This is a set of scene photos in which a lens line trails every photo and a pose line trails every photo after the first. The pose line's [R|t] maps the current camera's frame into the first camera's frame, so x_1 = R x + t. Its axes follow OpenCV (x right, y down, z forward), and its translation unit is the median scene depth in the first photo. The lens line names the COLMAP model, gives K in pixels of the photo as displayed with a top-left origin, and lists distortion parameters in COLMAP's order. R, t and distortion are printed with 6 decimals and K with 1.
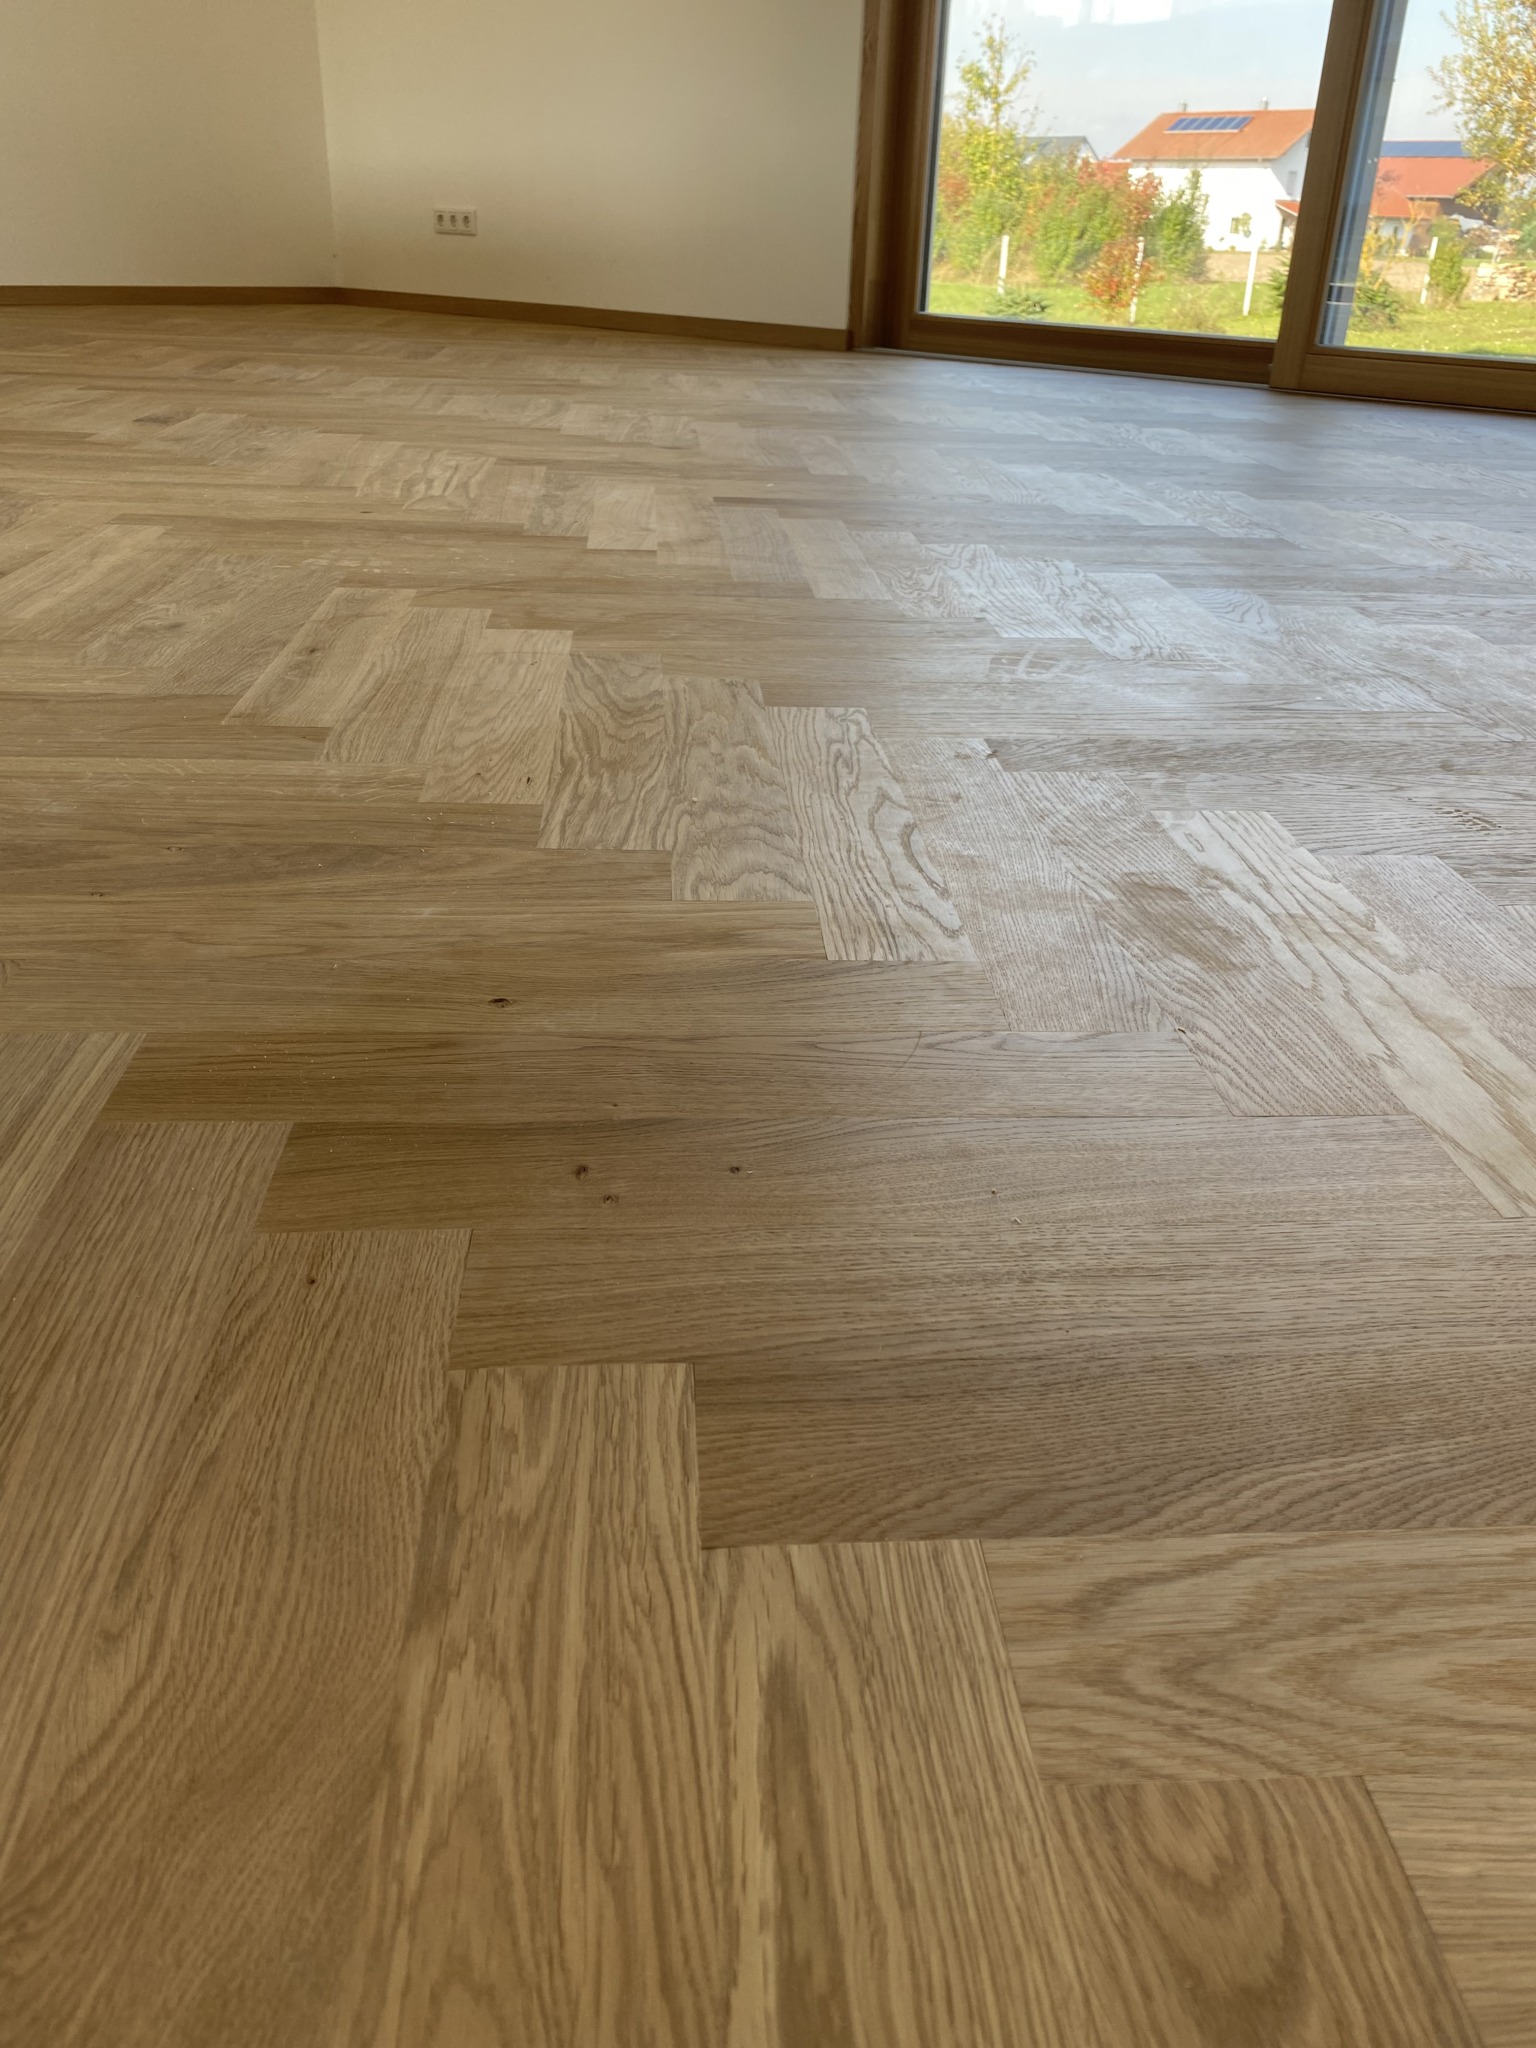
lens RADIAL K [[1569.3, 0, 769.4], [0, 1569.3, 1018.5], [0, 0, 1]] dist [0.012108, -0.011396]
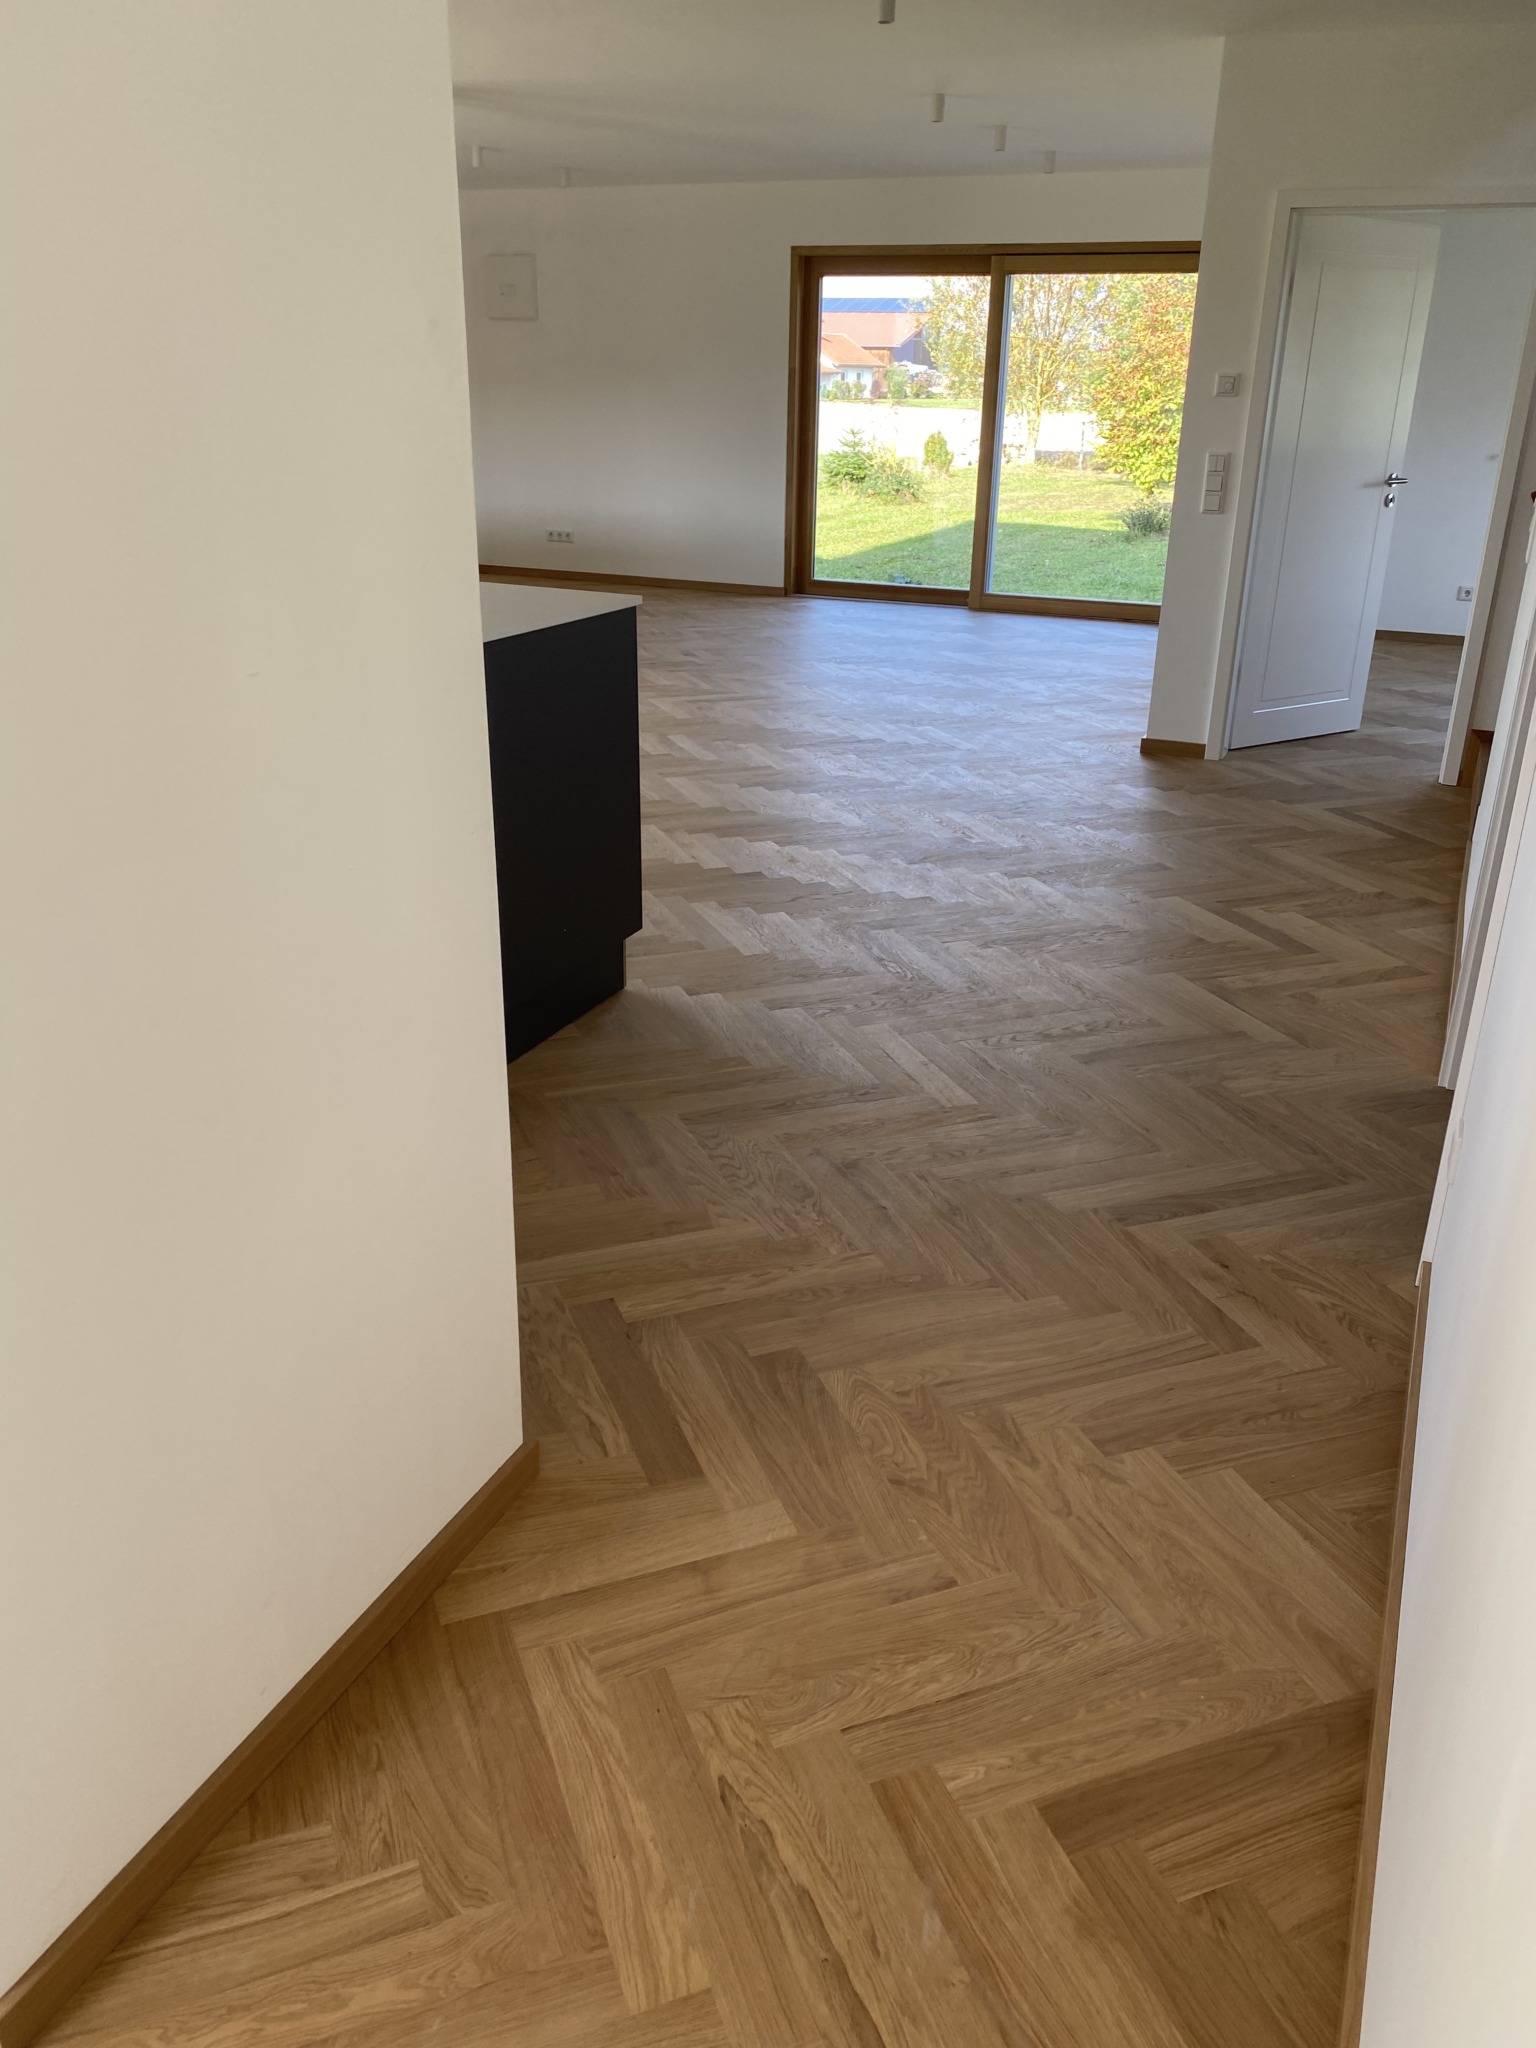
lens RADIAL K [[1555.1, 0, 773.8], [0, 1555.1, 1010.5], [0, 0, 1]] dist [0.053301, -0.042655]
pose [[0.955448, -0.126596, 0.266631, -2.177687], [0.146044, 0.987785, -0.054338, 1.021185], [-0.256495, 0.090857, 0.962266, -3.870149]]
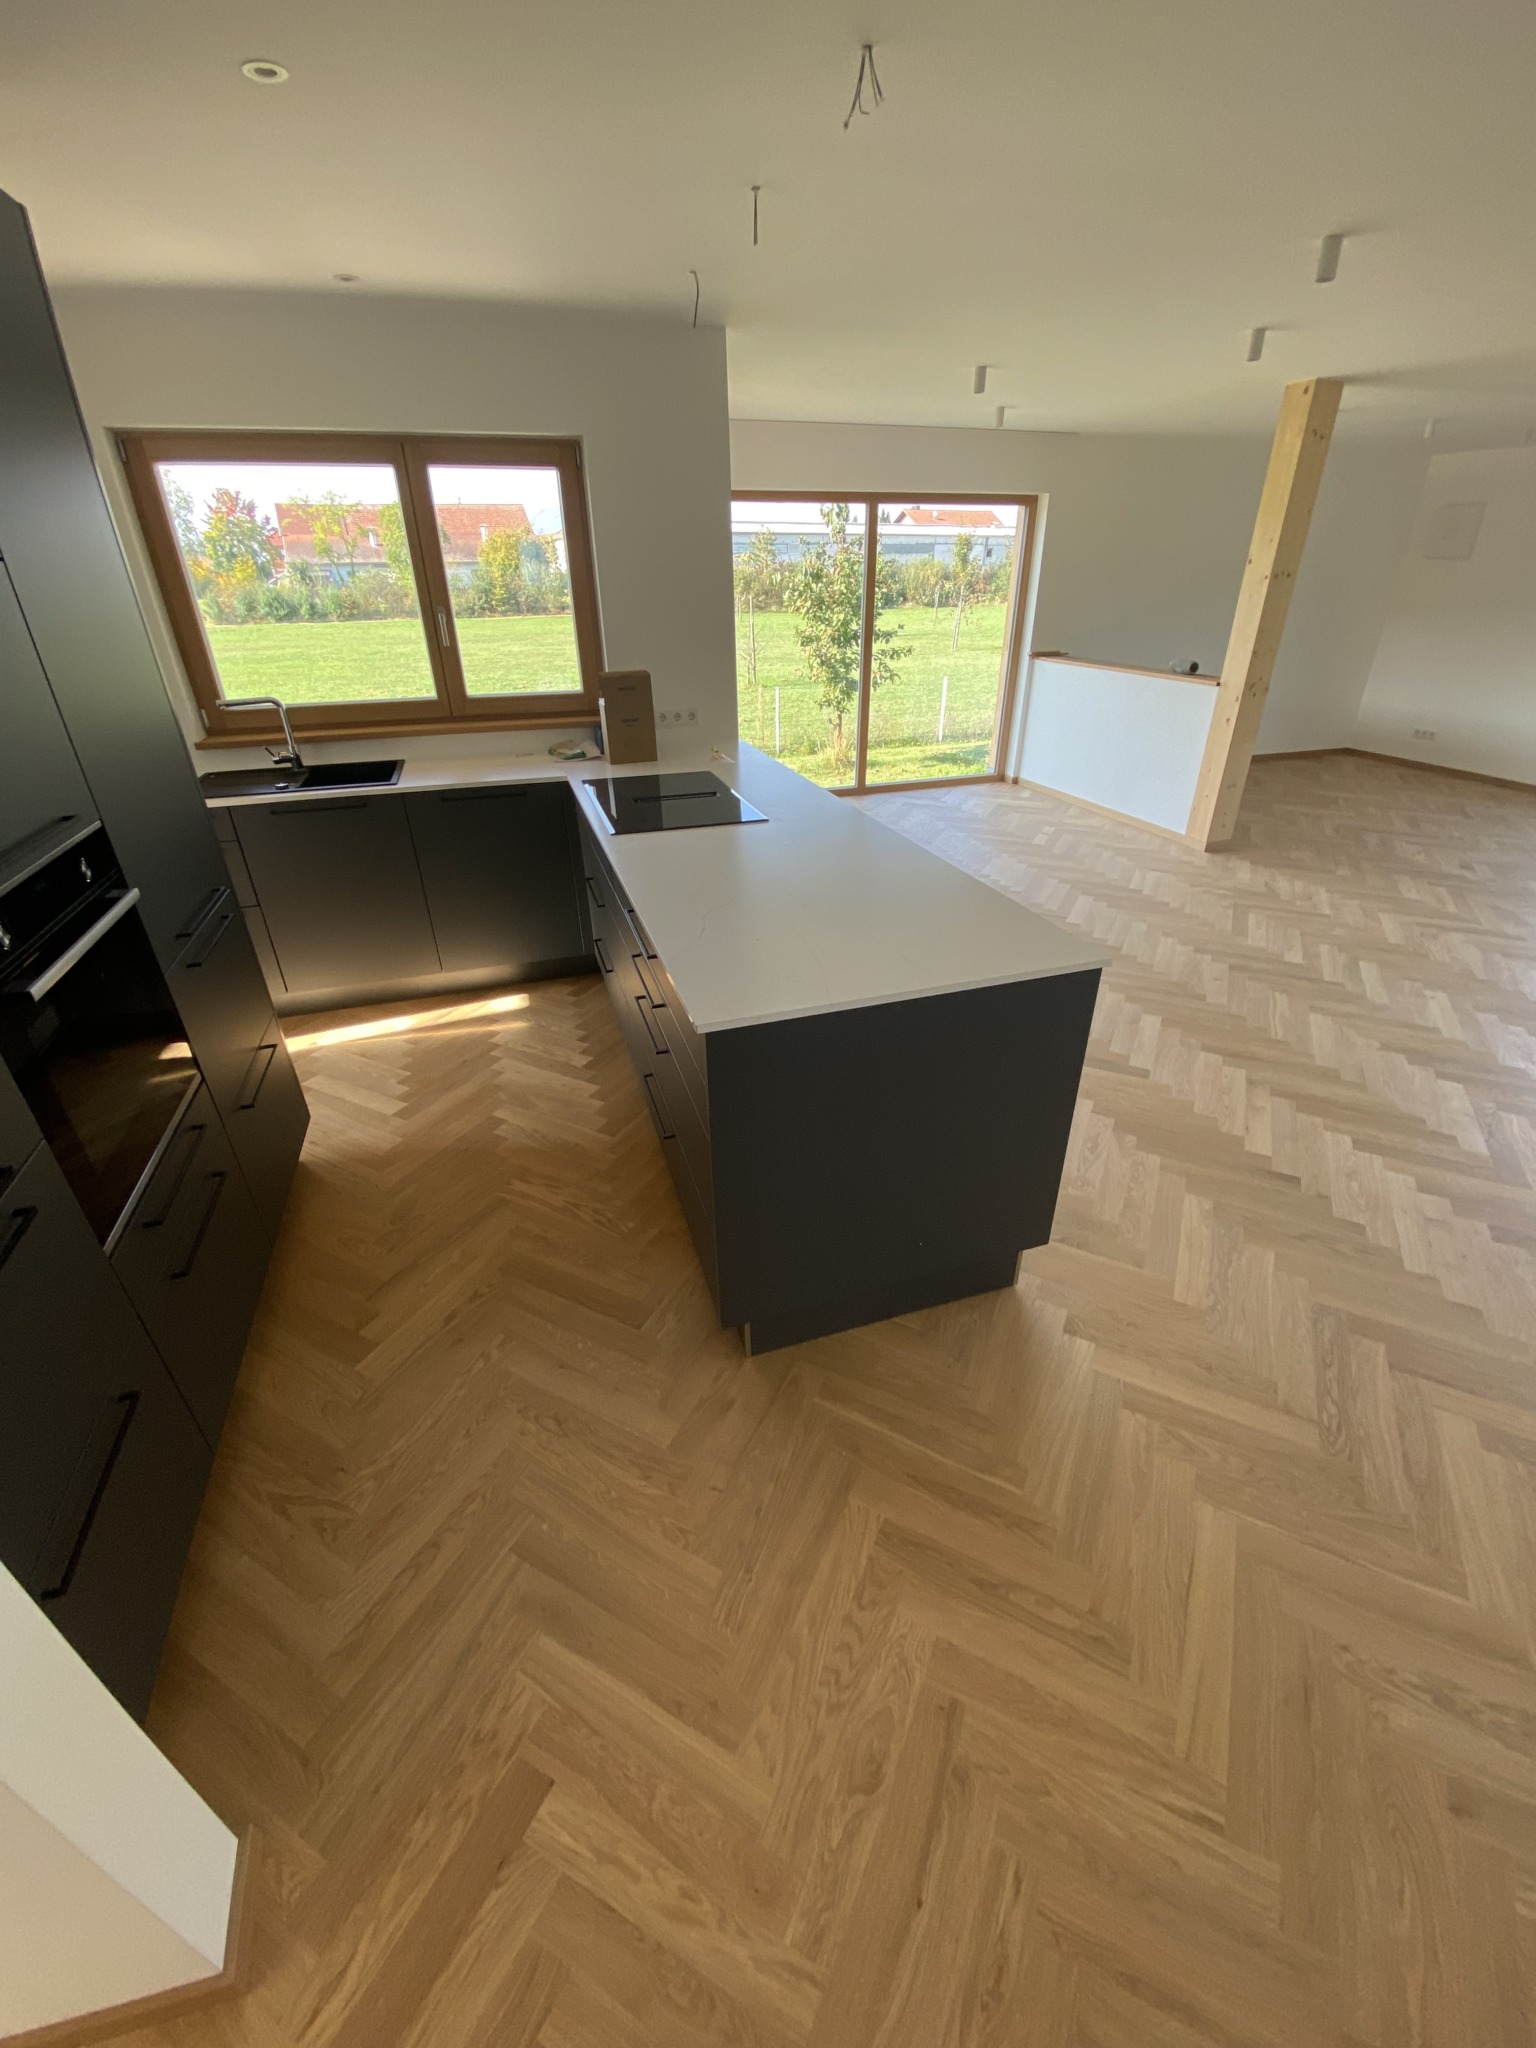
lens RADIAL K [[820.9, 0, 771.4], [0, 820.9, 1026.4], [0, 0, 1]] dist [0.017208, -0.018856]
pose [[0.854088, 0.211430, -0.475217, -1.464363], [-0.197912, 0.977032, 0.078994, 0.297095], [0.481004, 0.026583, 0.876315, -2.757774]]
